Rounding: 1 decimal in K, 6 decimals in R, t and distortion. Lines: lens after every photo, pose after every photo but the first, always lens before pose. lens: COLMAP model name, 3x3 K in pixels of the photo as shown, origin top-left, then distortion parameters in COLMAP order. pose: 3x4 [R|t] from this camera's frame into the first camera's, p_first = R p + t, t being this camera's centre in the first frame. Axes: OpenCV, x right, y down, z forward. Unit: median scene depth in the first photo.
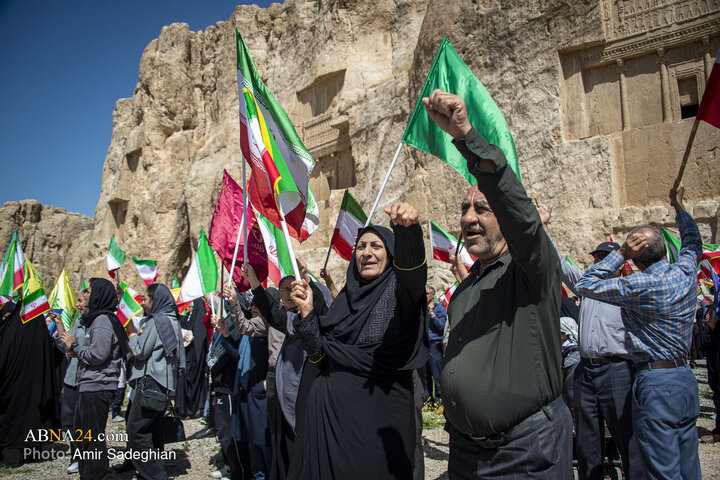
lens RADIAL K [[633.1, 0, 359.5], [0, 633.1, 246.7], [0, 0, 1]] dist [-0.091844, 0.126168]
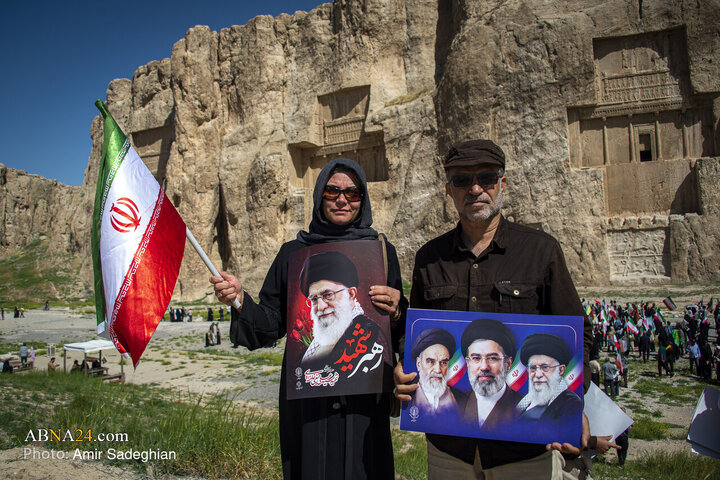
lens RADIAL K [[585.6, 0, 352.7], [0, 585.6, 240.3], [0, 0, 1]] dist [-0.139550, 0.092450]
pose [[0.967934, -0.015058, 0.250755, -0.361016], [-0.009466, 0.995306, 0.096309, -0.083416], [-0.251028, -0.095595, 0.963248, -0.154896]]
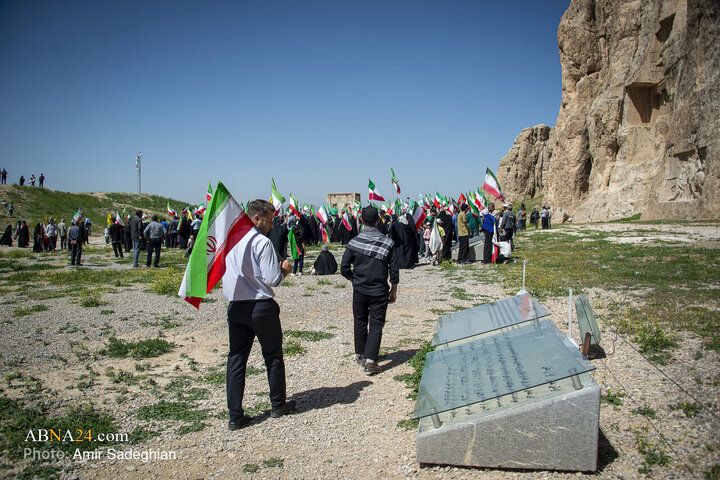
lens RADIAL K [[585.6, 0, 352.7], [0, 585.6, 240.3], [0, 0, 1]] dist [-0.139550, 0.092450]
pose [[0.588868, 0.049351, -0.806721, 0.518515], [0.089993, 0.987924, 0.126127, -0.038615], [0.803203, -0.146871, 0.577316, -0.208255]]
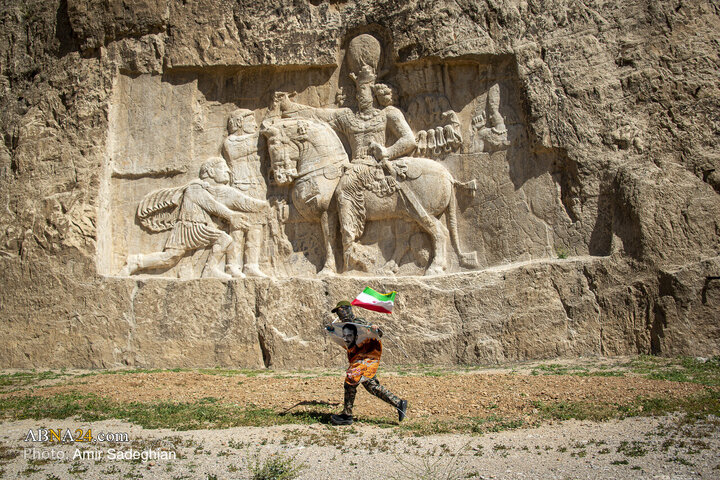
lens RADIAL K [[781.6, 0, 360.0], [0, 781.6, 240.0], [0, 0, 1]] dist [-0.023753, 0.177691]
pose [[0.797403, 0.097269, 0.595556, -0.024531], [-0.090324, 0.995044, -0.041578, 0.053118], [-0.596649, -0.020638, 0.802237, 0.488710]]
